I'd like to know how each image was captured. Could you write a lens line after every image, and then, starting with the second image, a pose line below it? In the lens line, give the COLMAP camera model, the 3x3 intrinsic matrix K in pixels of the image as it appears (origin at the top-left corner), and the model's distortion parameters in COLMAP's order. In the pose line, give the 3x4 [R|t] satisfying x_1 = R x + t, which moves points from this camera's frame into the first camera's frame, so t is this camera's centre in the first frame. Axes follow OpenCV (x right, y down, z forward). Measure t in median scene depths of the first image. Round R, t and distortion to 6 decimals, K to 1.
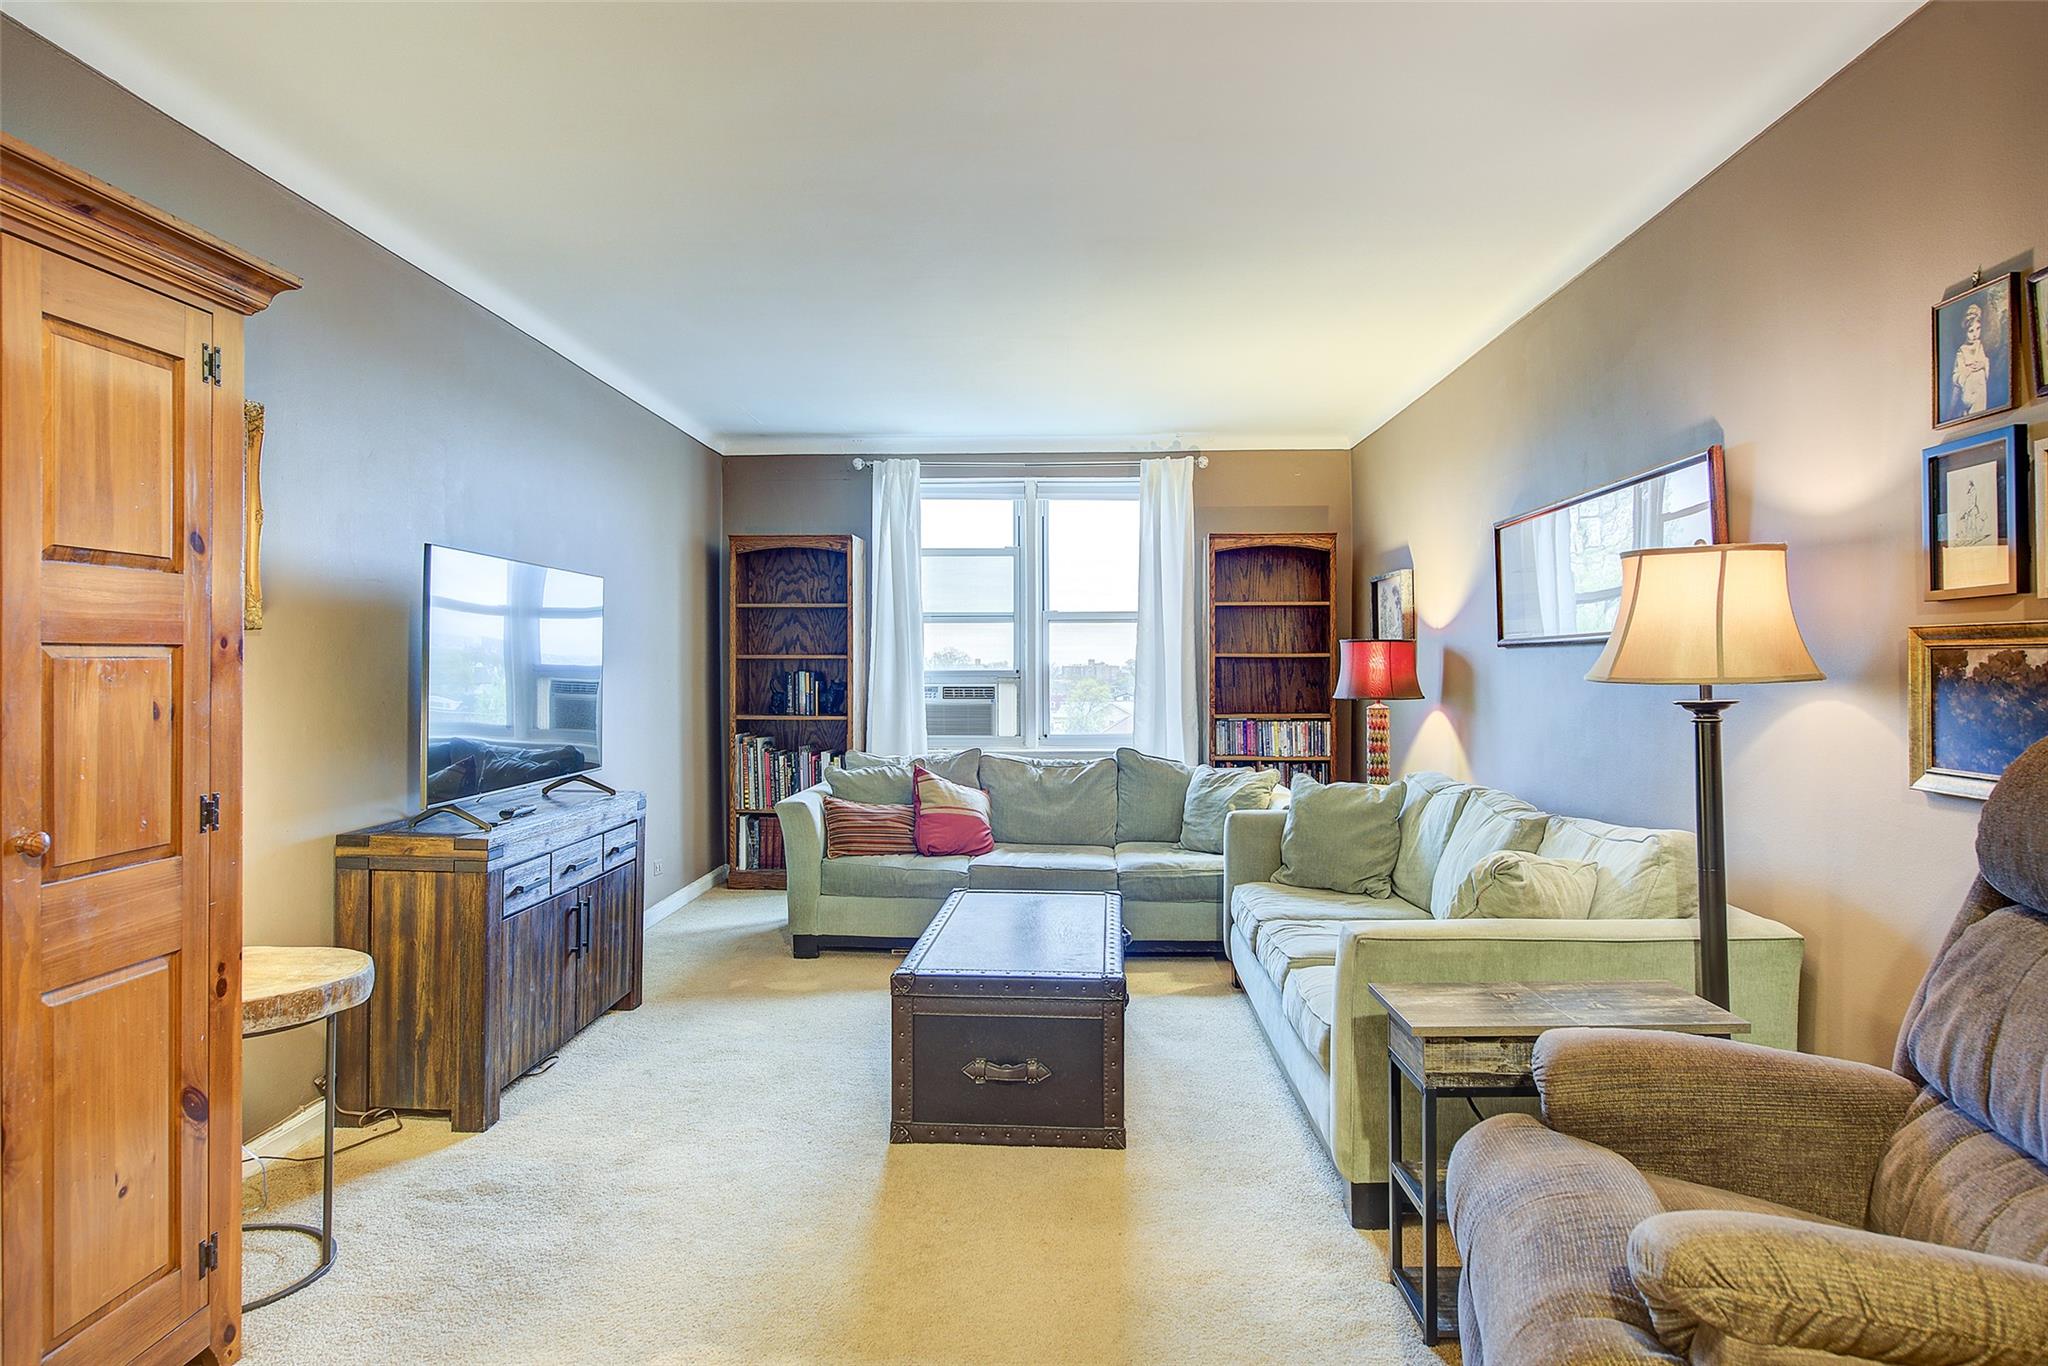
lens RADIAL K [[1218.5, 0, 1034.5], [0, 1218.5, 675.6], [0, 0, 1]] dist [-0.003118, 0.000461]
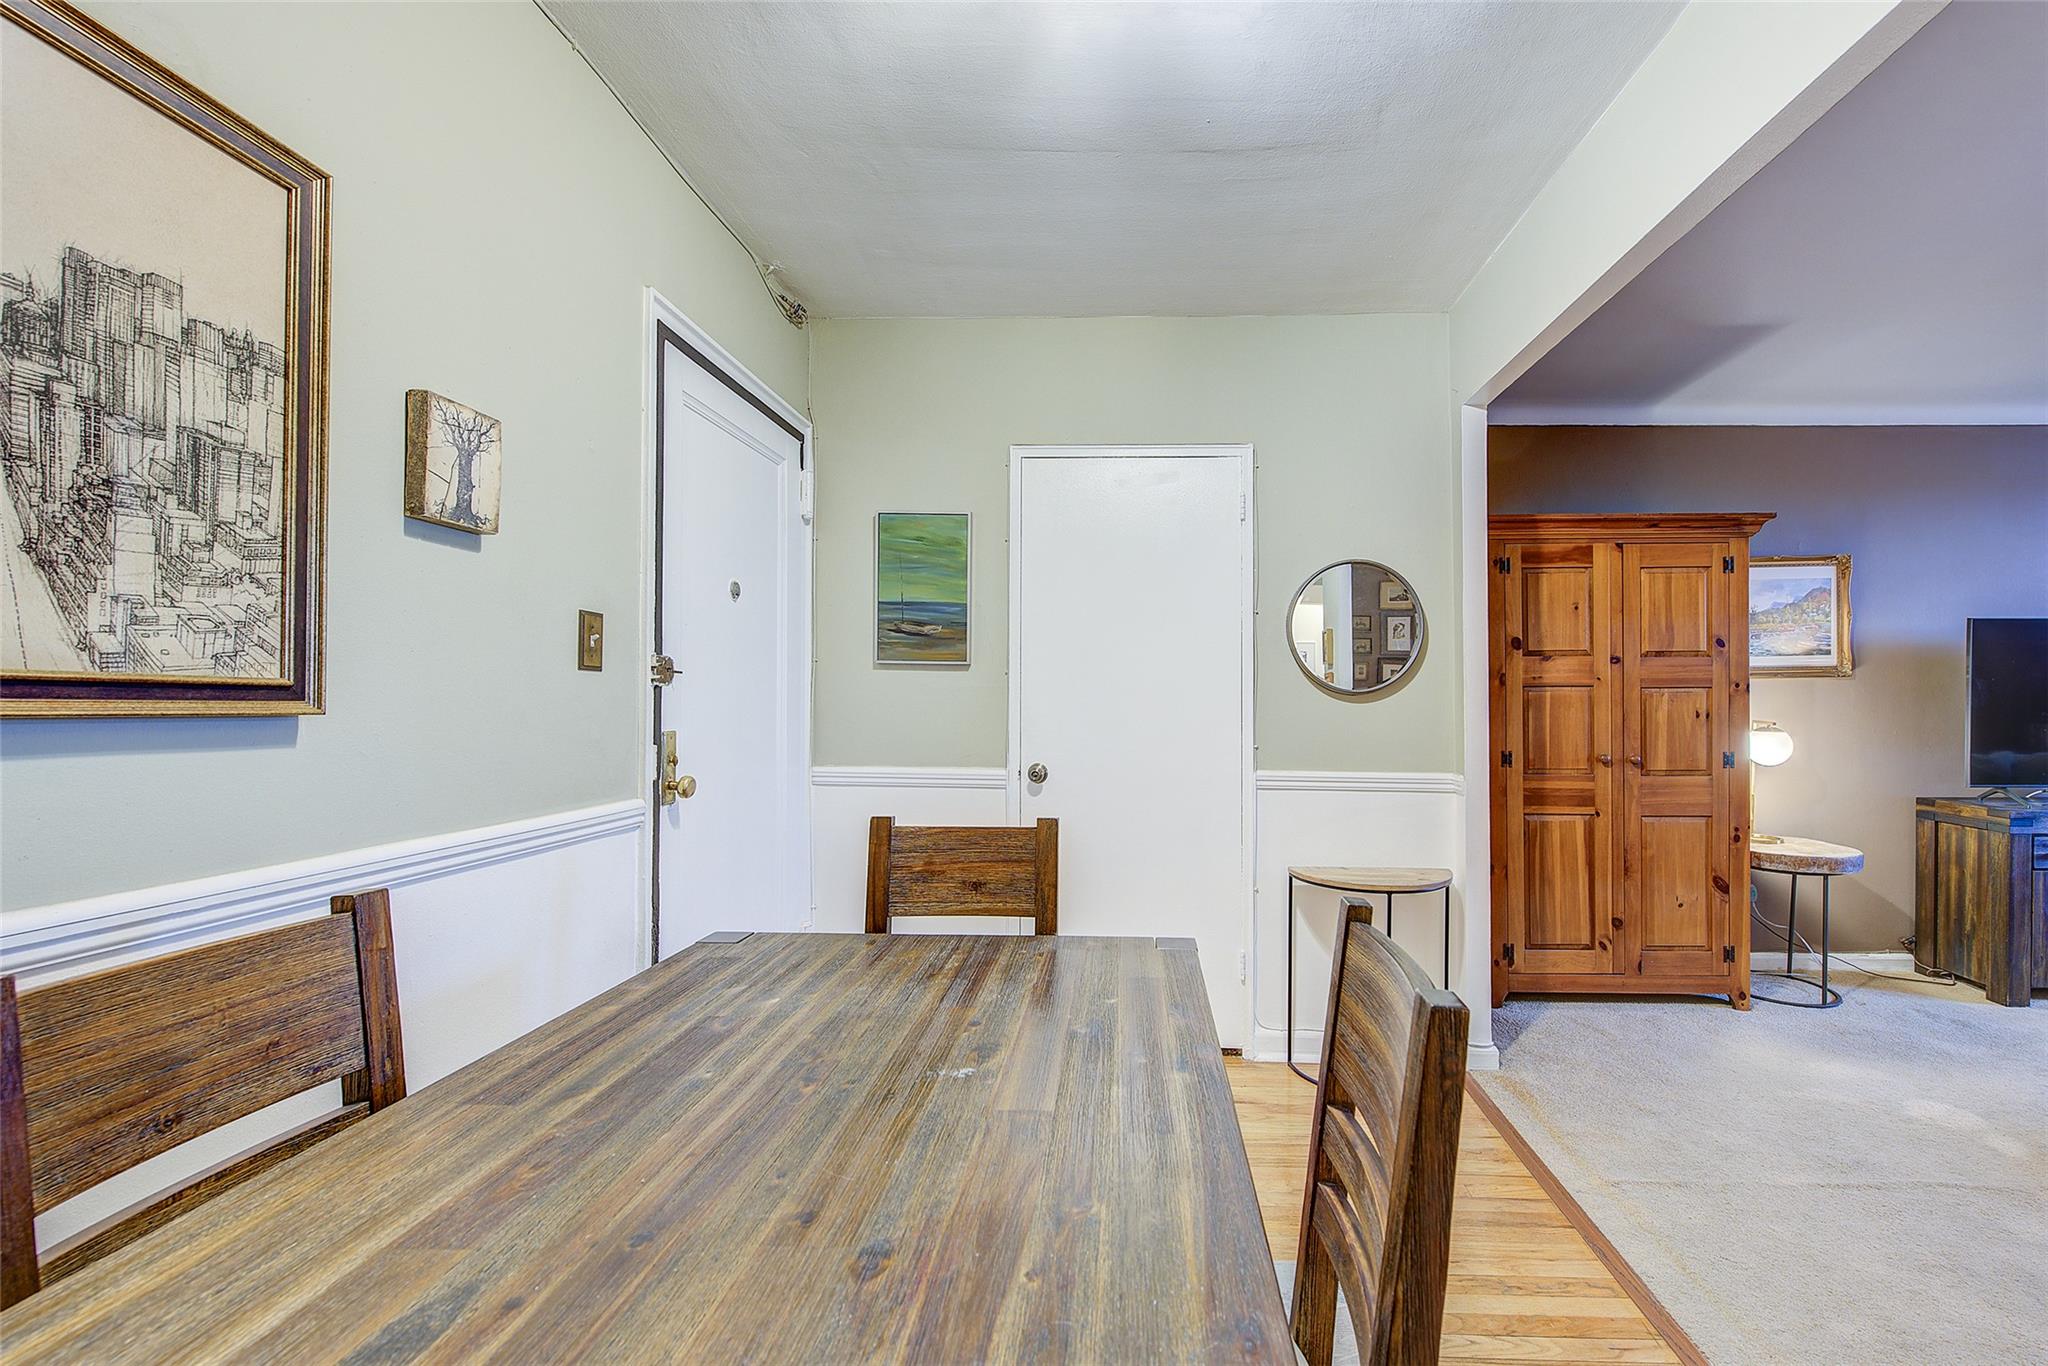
lens RADIAL K [[840.9, 0, 1132.4], [0, 840.9, 697.1], [0, 0, 1]] dist [-0.001753, -0.001267]
pose [[0.008240, -0.004463, -0.999956, 0.348360], [-0.007103, 0.999965, -0.004521, 0.003794], [0.999941, 0.007140, 0.008208, -0.053284]]
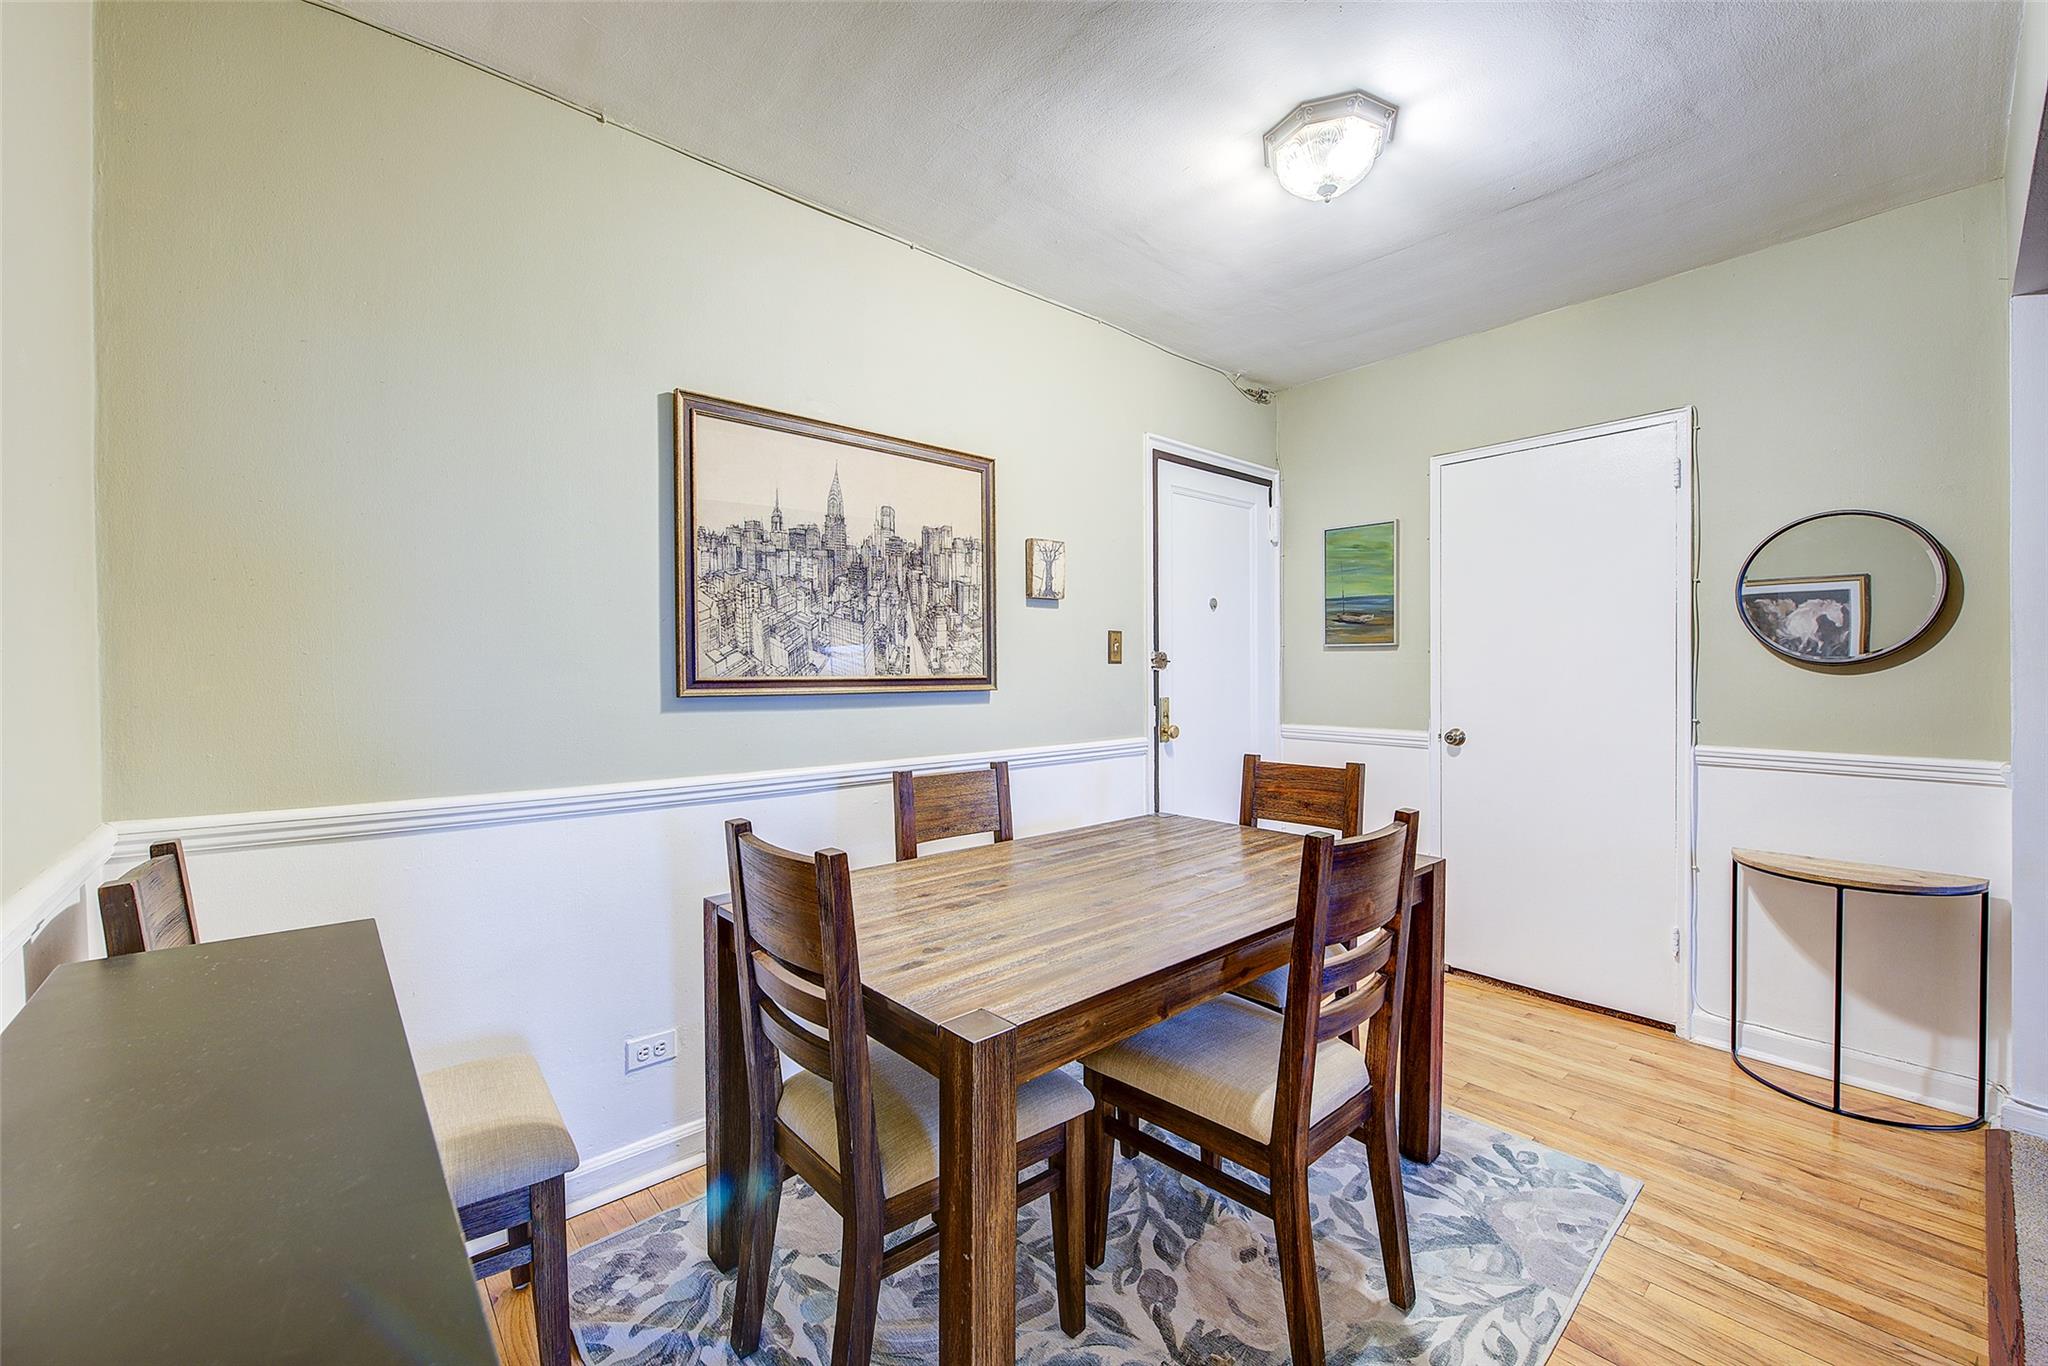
lens RADIAL K [[822.3, 0, 1028.6], [0, 822.3, 676.8], [0, 0, 1]] dist [-0.000775, -0.000754]
pose [[-0.728105, 0.017516, -0.685242, 0.462081], [0.010389, 0.999841, 0.014519, -0.006609], [0.685387, 0.003452, -0.728171, 0.121997]]
